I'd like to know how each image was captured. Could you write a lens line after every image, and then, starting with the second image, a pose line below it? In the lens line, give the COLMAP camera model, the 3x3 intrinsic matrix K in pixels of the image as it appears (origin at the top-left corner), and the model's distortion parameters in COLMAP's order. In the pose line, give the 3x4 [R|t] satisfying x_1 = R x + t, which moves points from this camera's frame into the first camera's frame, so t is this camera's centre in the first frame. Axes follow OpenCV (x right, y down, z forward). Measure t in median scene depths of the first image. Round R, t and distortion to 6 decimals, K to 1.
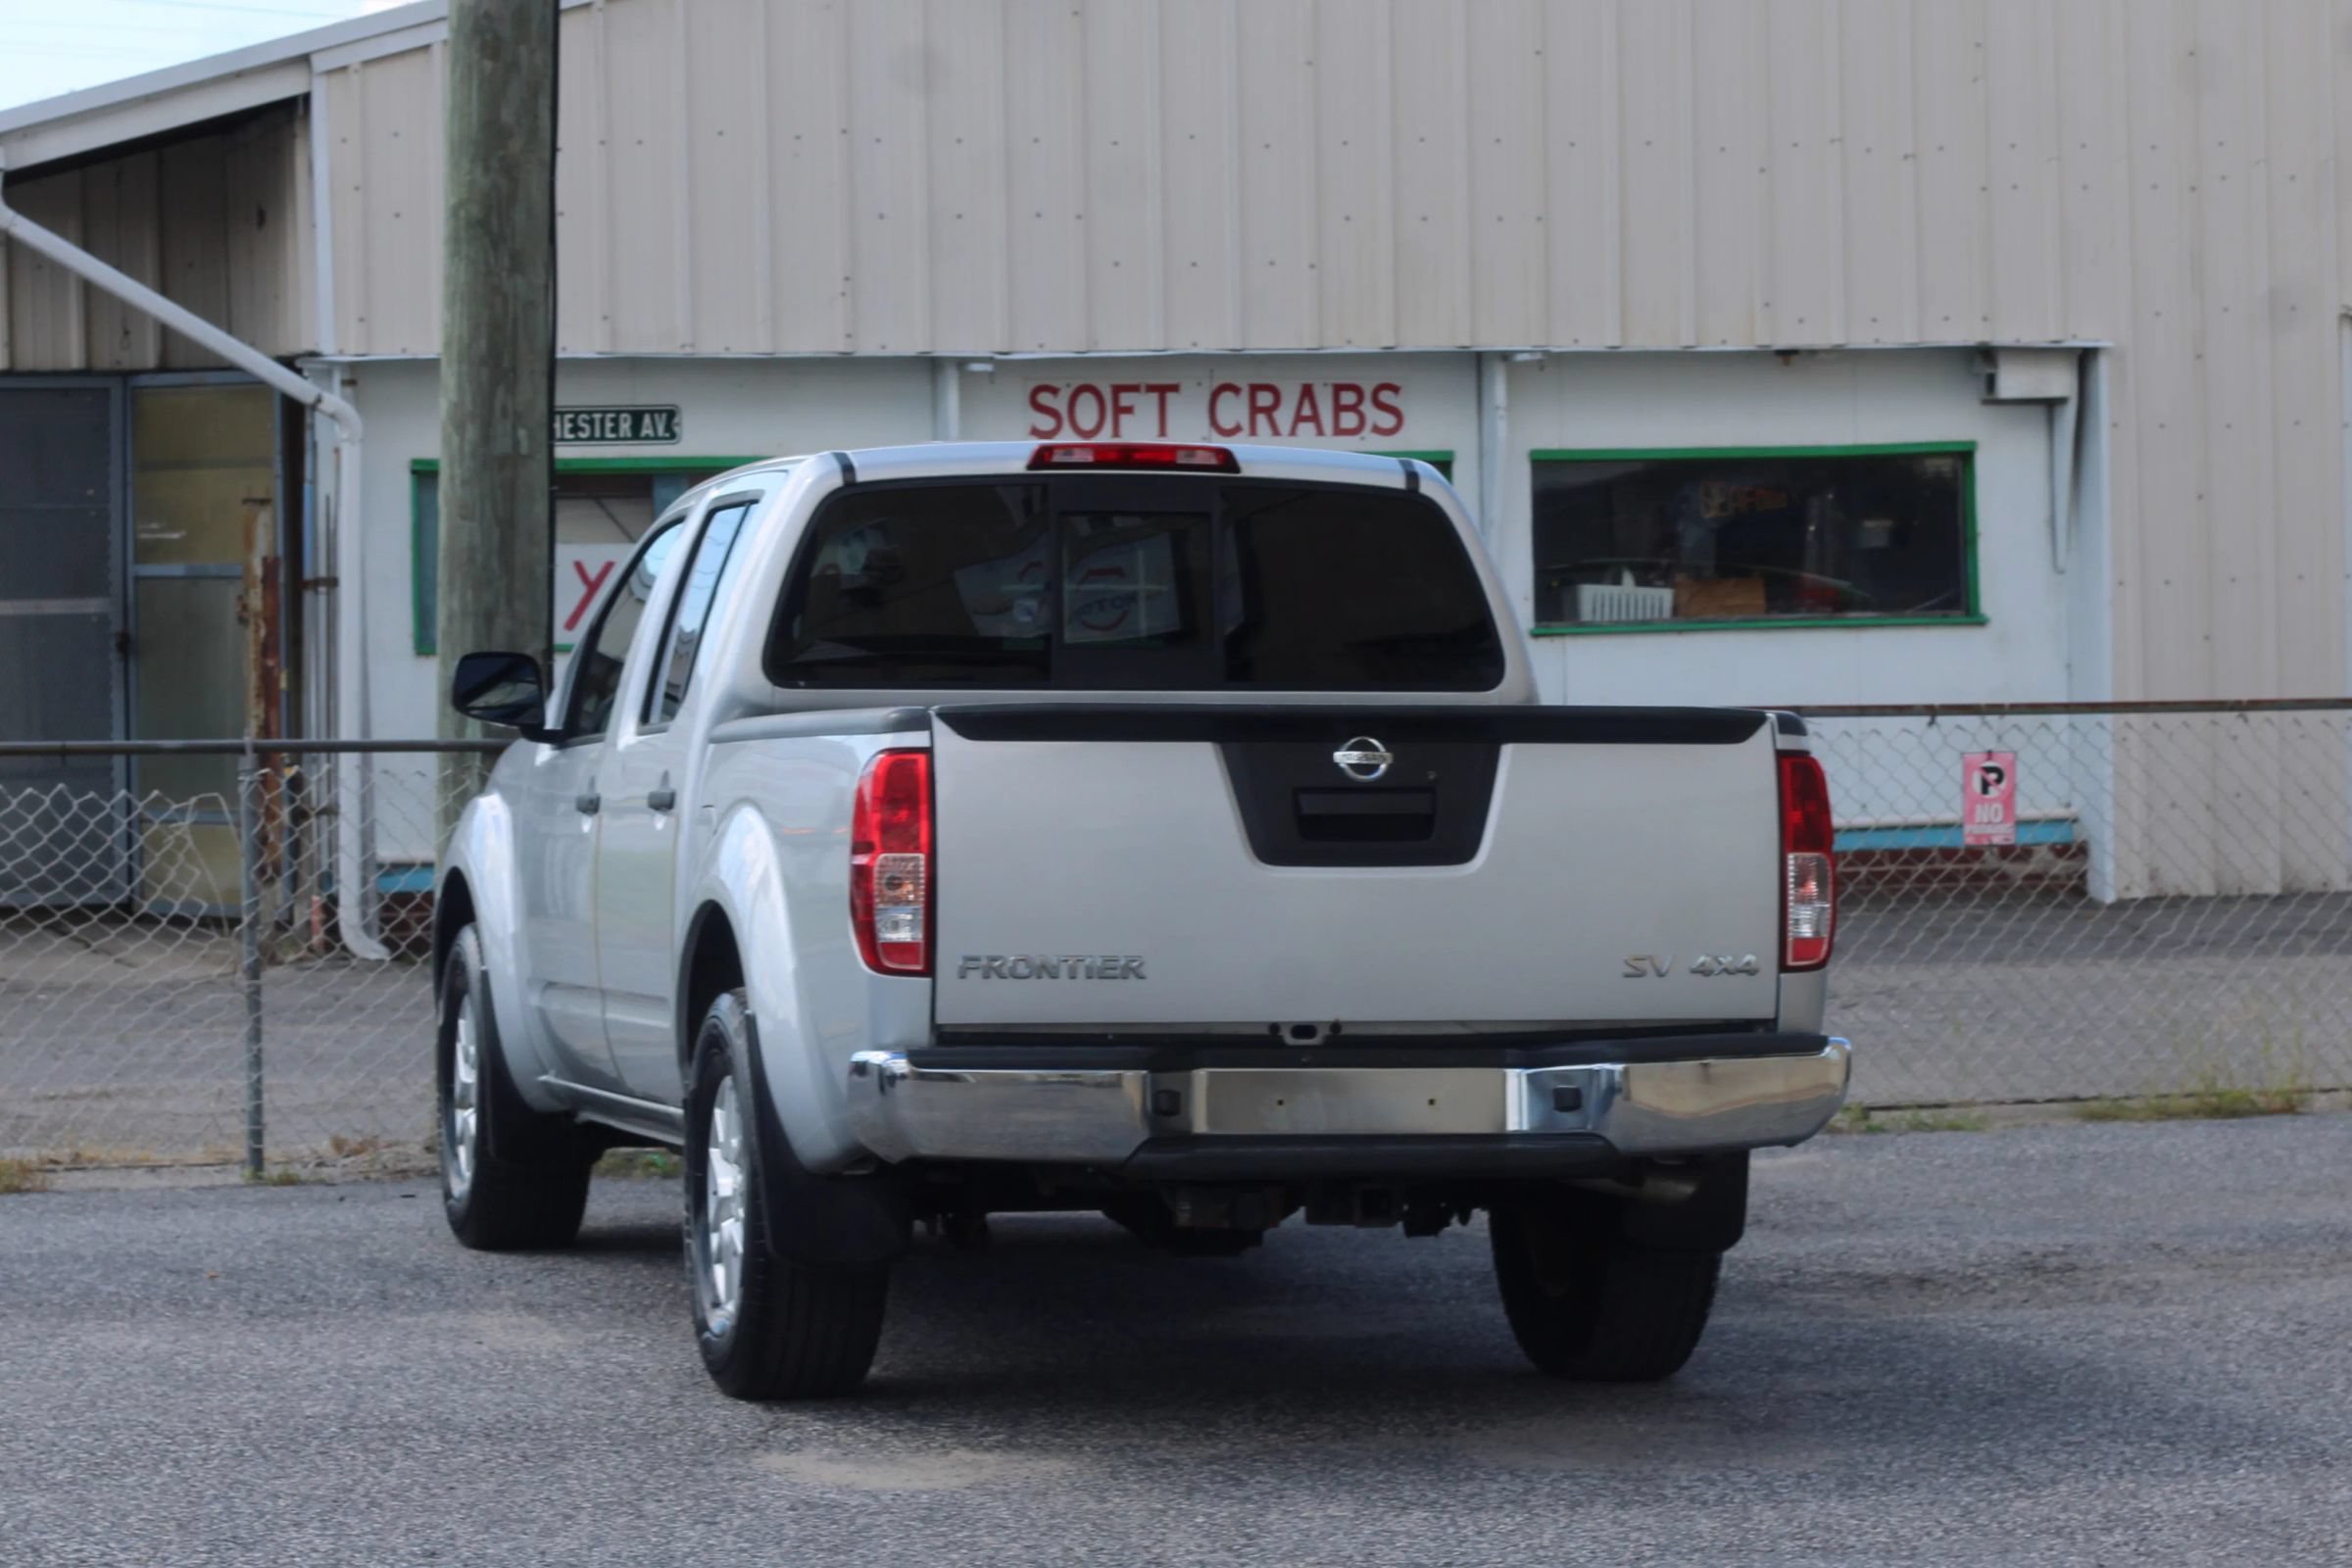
lens RADIAL K [[6925.8, 0, 1162.2], [0, 6925.8, 773.5], [0, 0, 1]] dist [-0.102538, 0.000000]
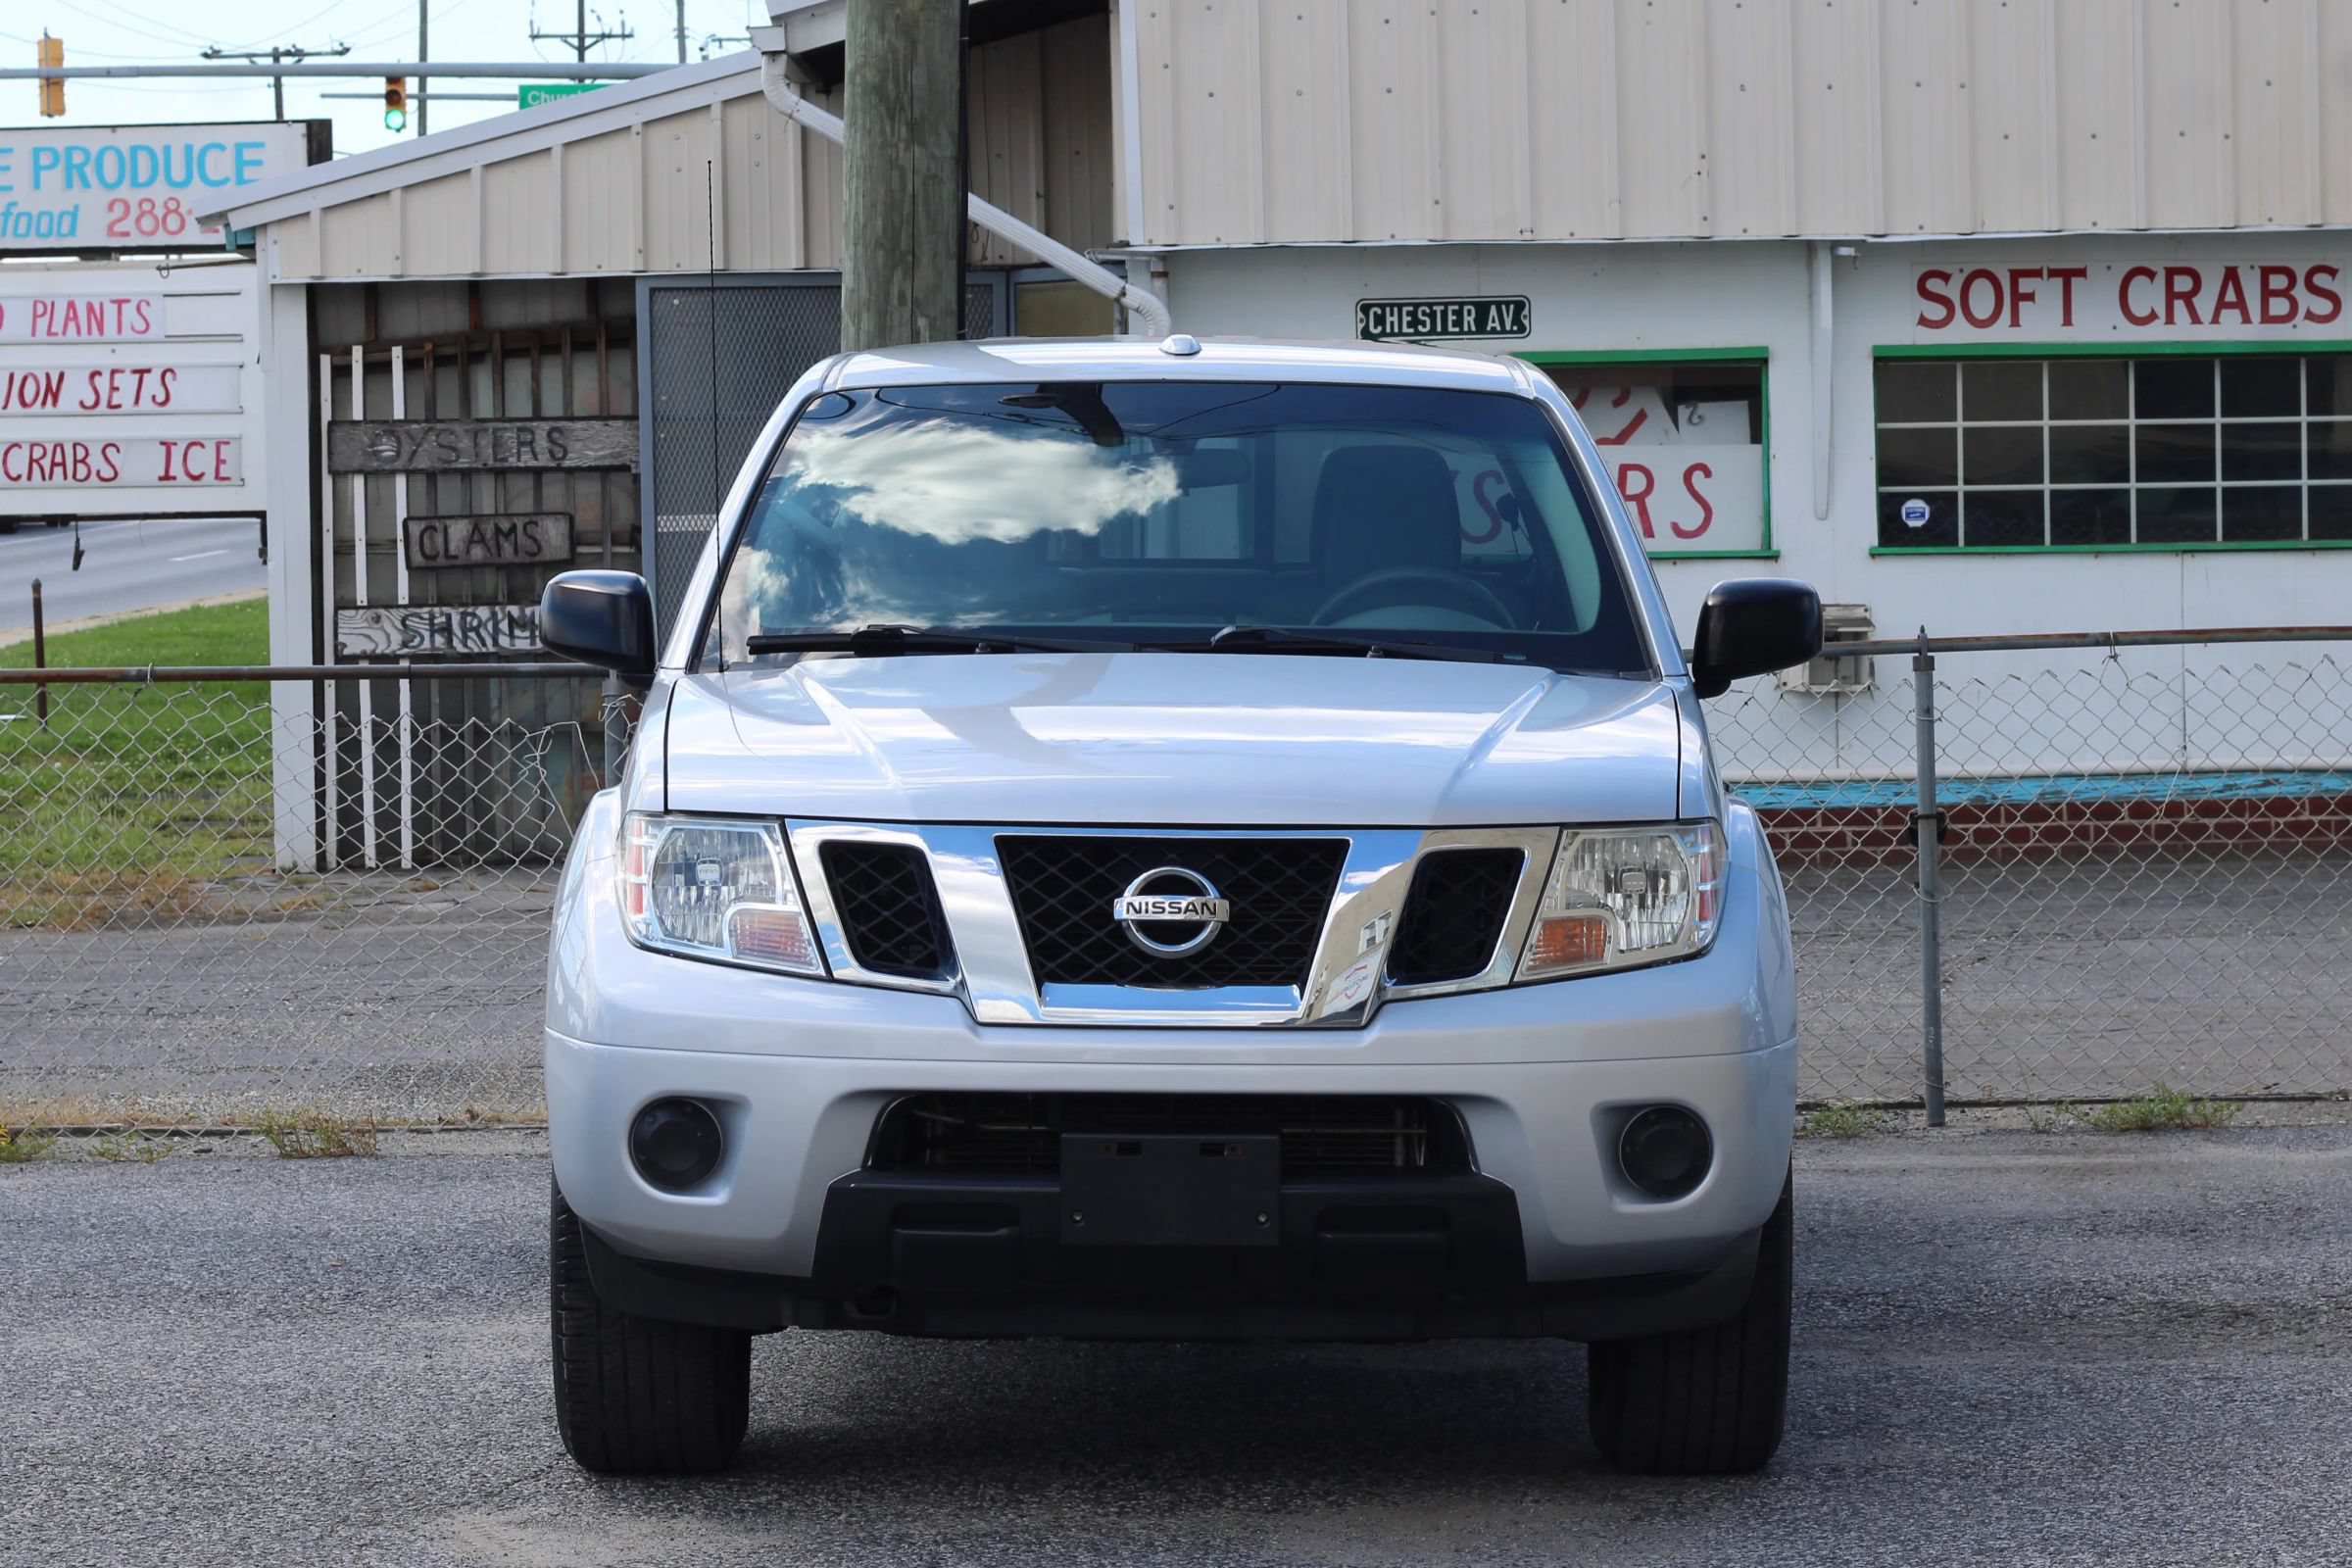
lens RADIAL K [[6925.8, 0, 1111.9], [0, 6925.8, 745.7], [0, 0, 1]] dist [-0.102538, 0.000000]
pose [[0.969601, 0.005133, -0.244636, 0.155388], [-0.002814, 0.999948, 0.009829, -0.003009], [0.244673, -0.008842, 0.969565, 0.133276]]
